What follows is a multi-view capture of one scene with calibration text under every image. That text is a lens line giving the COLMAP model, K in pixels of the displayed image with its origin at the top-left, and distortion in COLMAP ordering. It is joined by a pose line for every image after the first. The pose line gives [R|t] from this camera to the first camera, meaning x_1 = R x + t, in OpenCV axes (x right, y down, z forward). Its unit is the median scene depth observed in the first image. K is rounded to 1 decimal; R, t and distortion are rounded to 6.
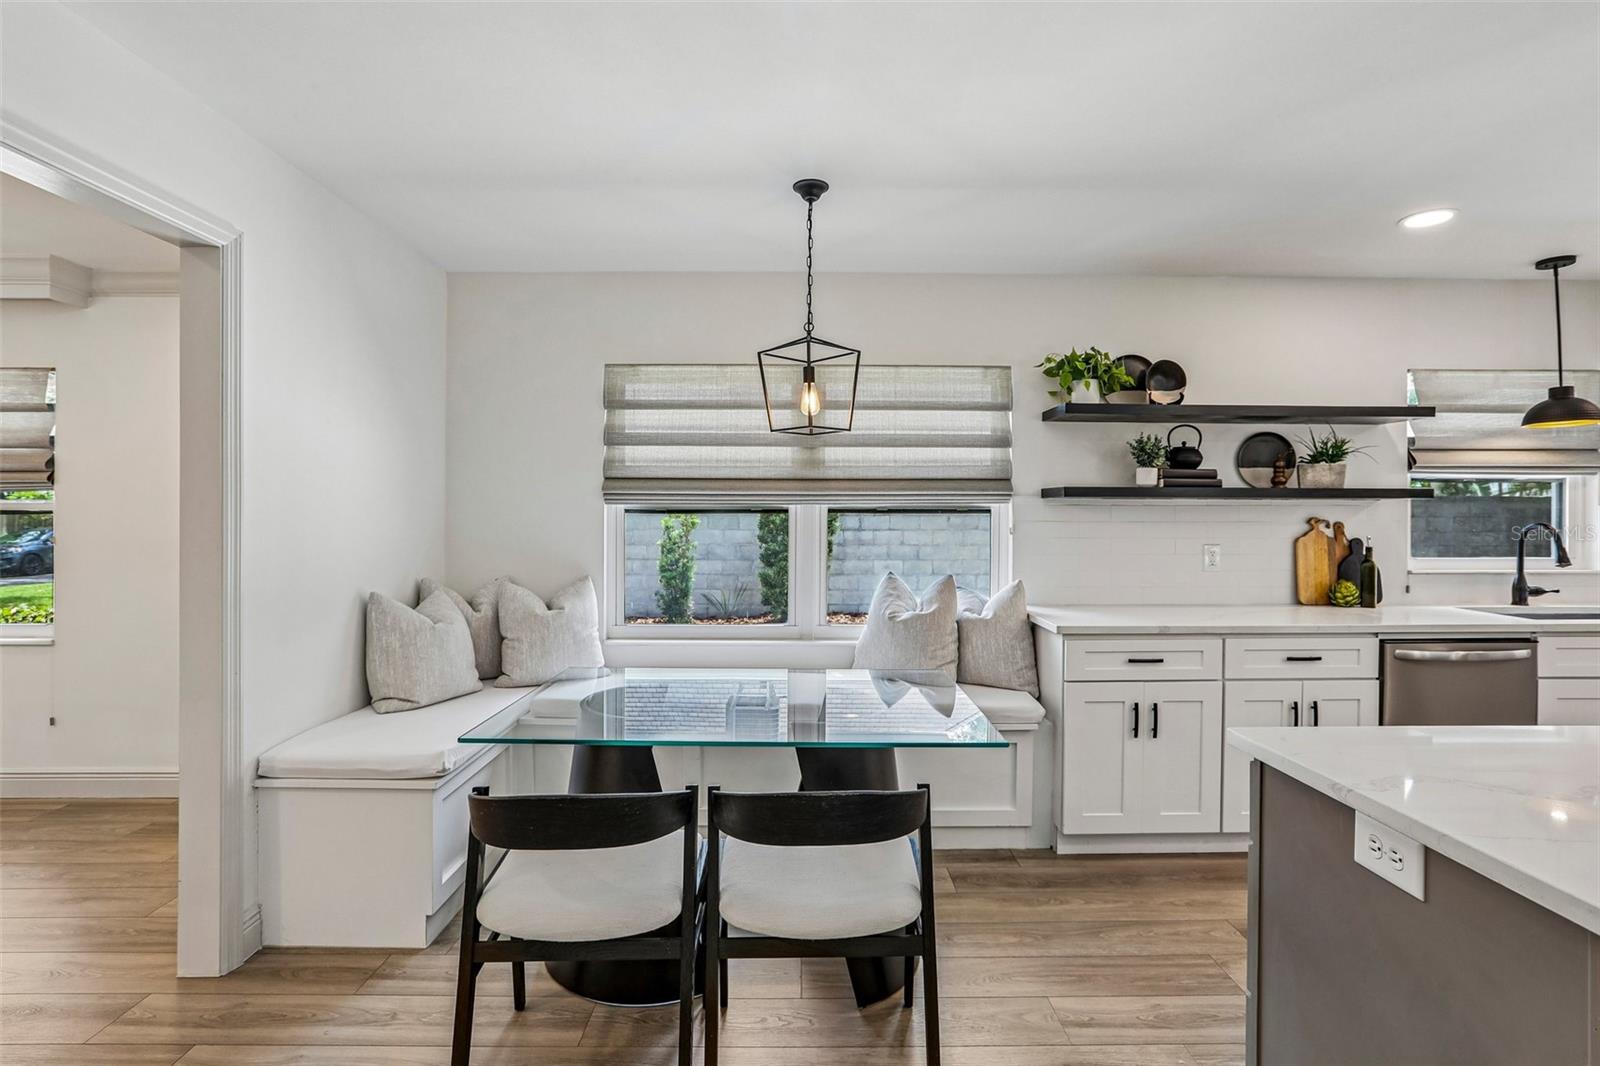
lens RADIAL K [[766.3, 0, 792.5], [0, 766.3, 522.2], [0, 0, 1]] dist [-0.041151, 0.019069]
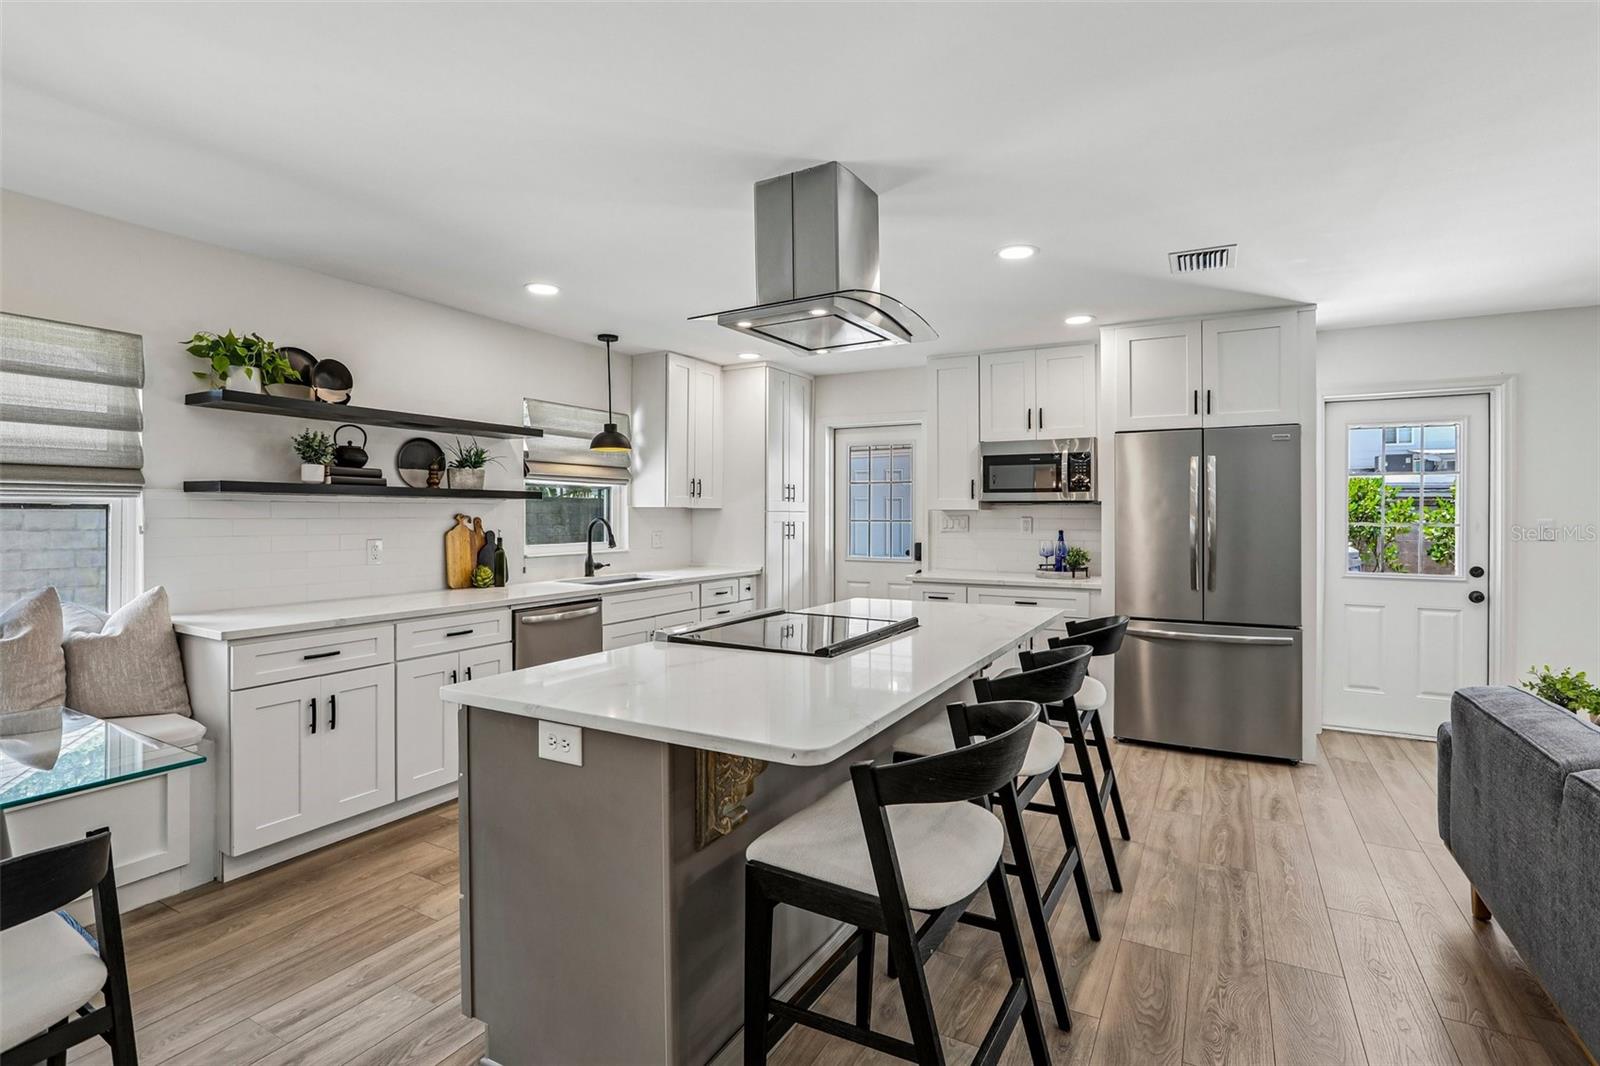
lens RADIAL K [[766.3, 0, 805.7], [0, 766.3, 516.1], [0, 0, 1]] dist [-0.041151, 0.019069]
pose [[0.481070, -0.002690, 0.876678, -0.092538], [0.005980, 0.999982, -0.000213, 0.000717], [-0.876662, 0.005345, 0.481078, -0.045438]]
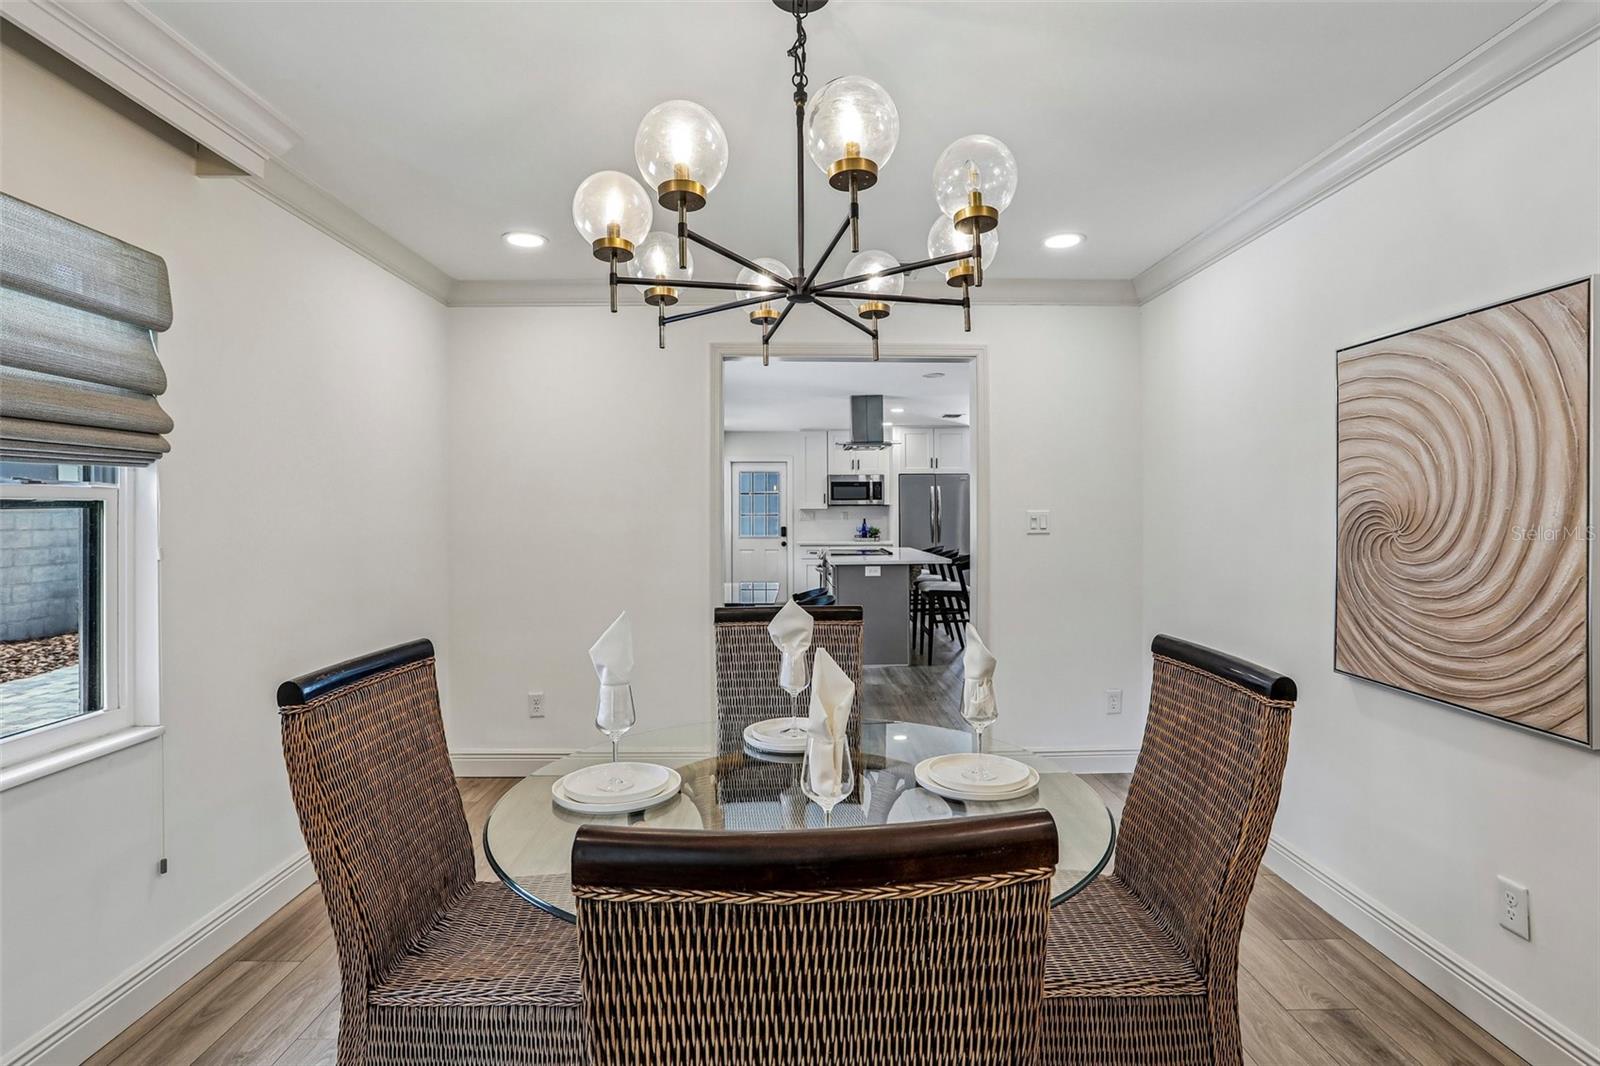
lens RADIAL K [[766.3, 0, 808.2], [0, 766.3, 500.7], [0, 0, 1]] dist [-0.041151, 0.019069]
pose [[-0.016715, 0.012099, 0.999787, -1.661411], [0.011634, 0.999861, -0.011906, -0.006688], [-0.999793, 0.011433, -0.016854, 0.528279]]
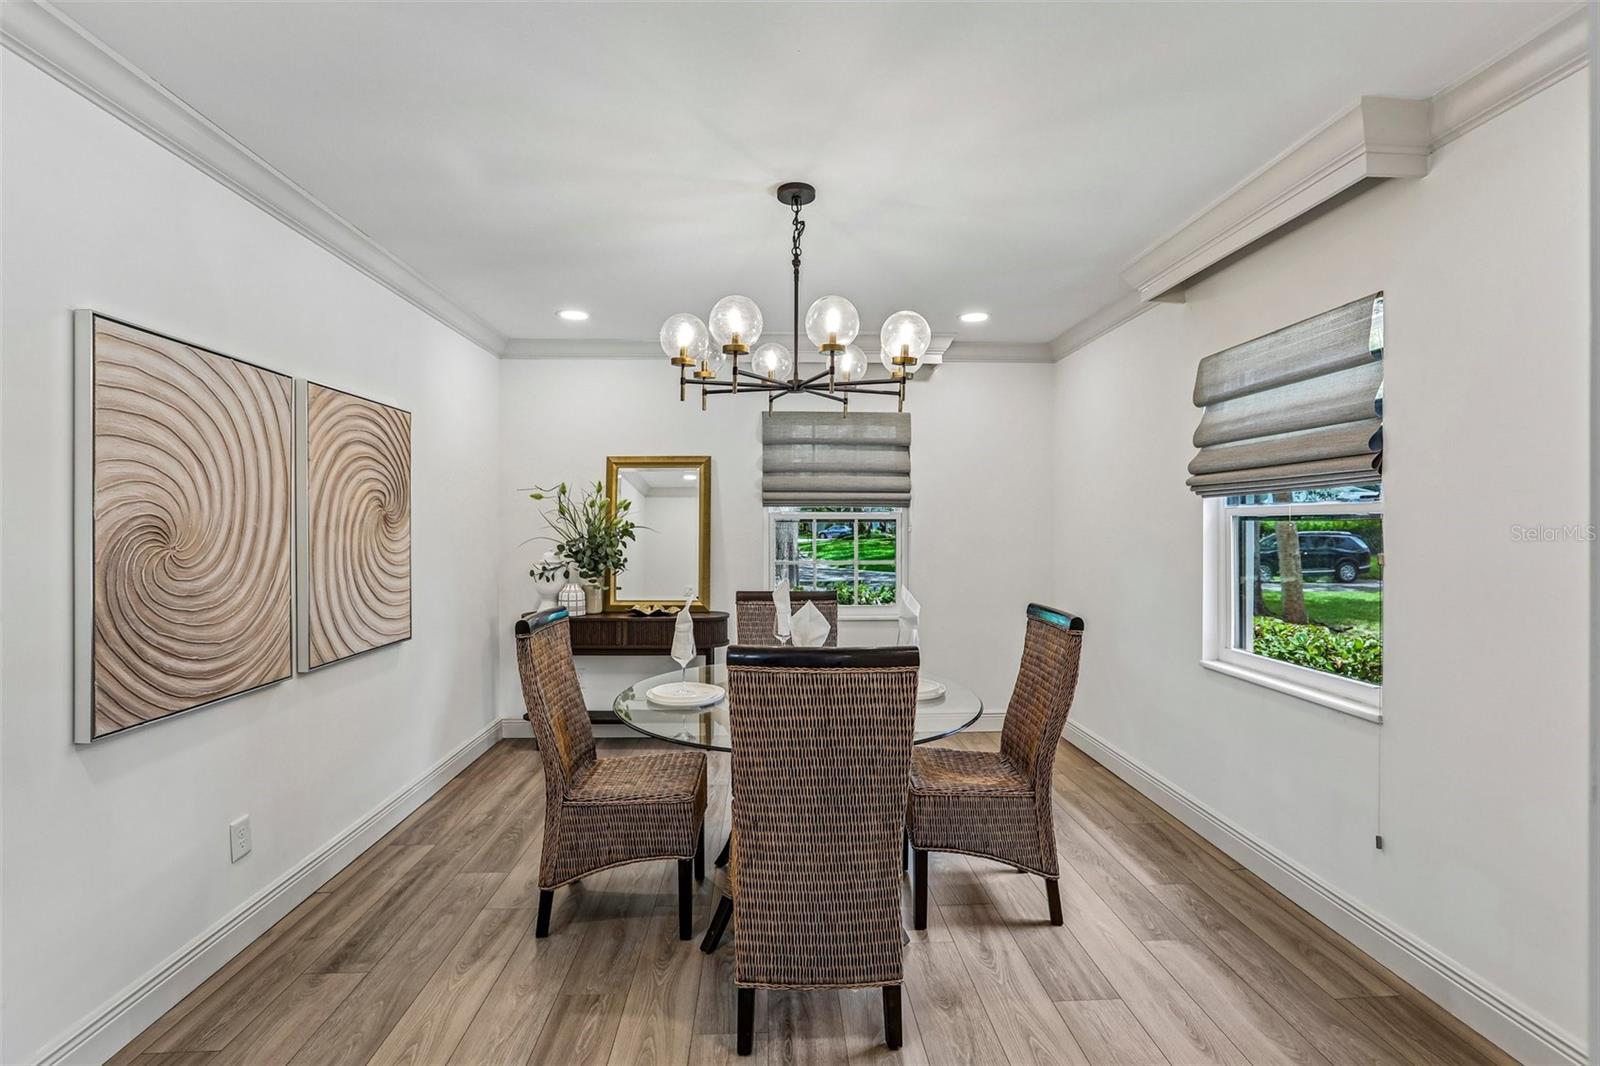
lens RADIAL K [[766.3, 0, 828.5], [0, 766.3, 526.2], [0, 0, 1]] dist [-0.041151, 0.019069]
pose [[0.074266, -0.002620, -0.997235, -0.394262], [-0.006735, 0.999972, -0.003129, -0.001388], [0.997216, 0.006949, 0.074246, 0.498808]]
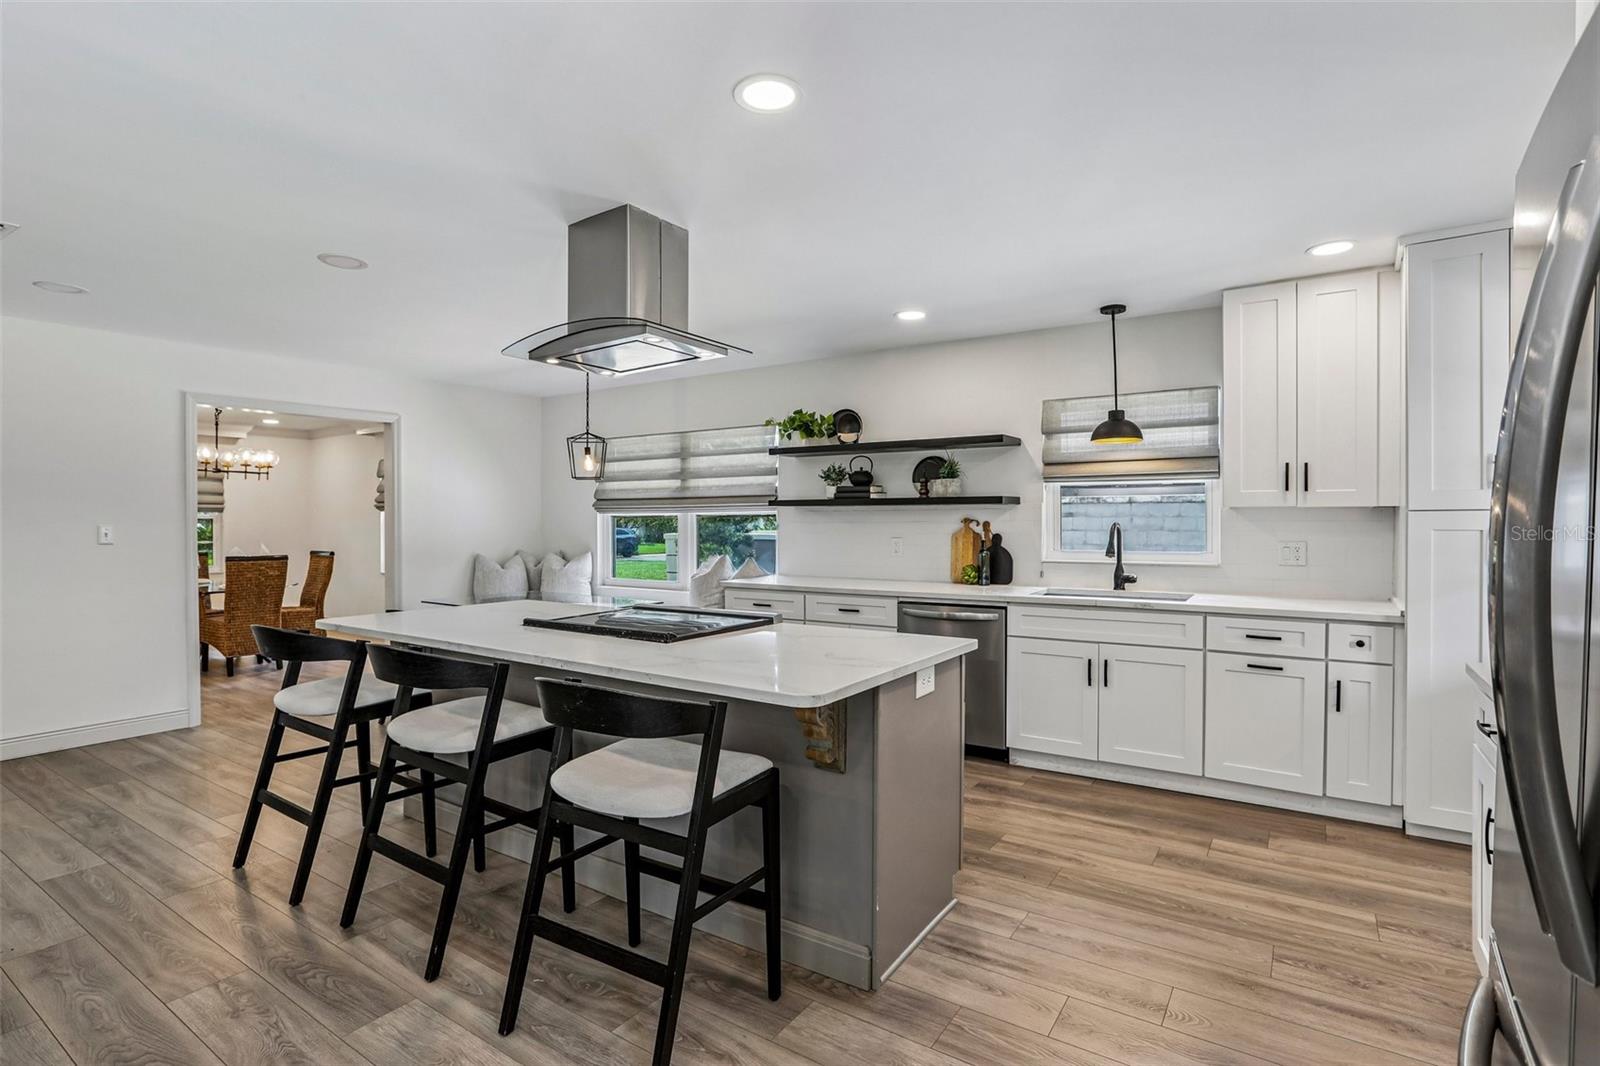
lens RADIAL K [[766.3, 0, 817.9], [0, 766.3, 523.1], [0, 0, 1]] dist [-0.041151, 0.019069]
pose [[0.845014, -0.003025, -0.534736, 1.247382], [0.001144, 0.999992, -0.003850, 0.007893], [0.534743, 0.002642, 0.845011, -0.304132]]
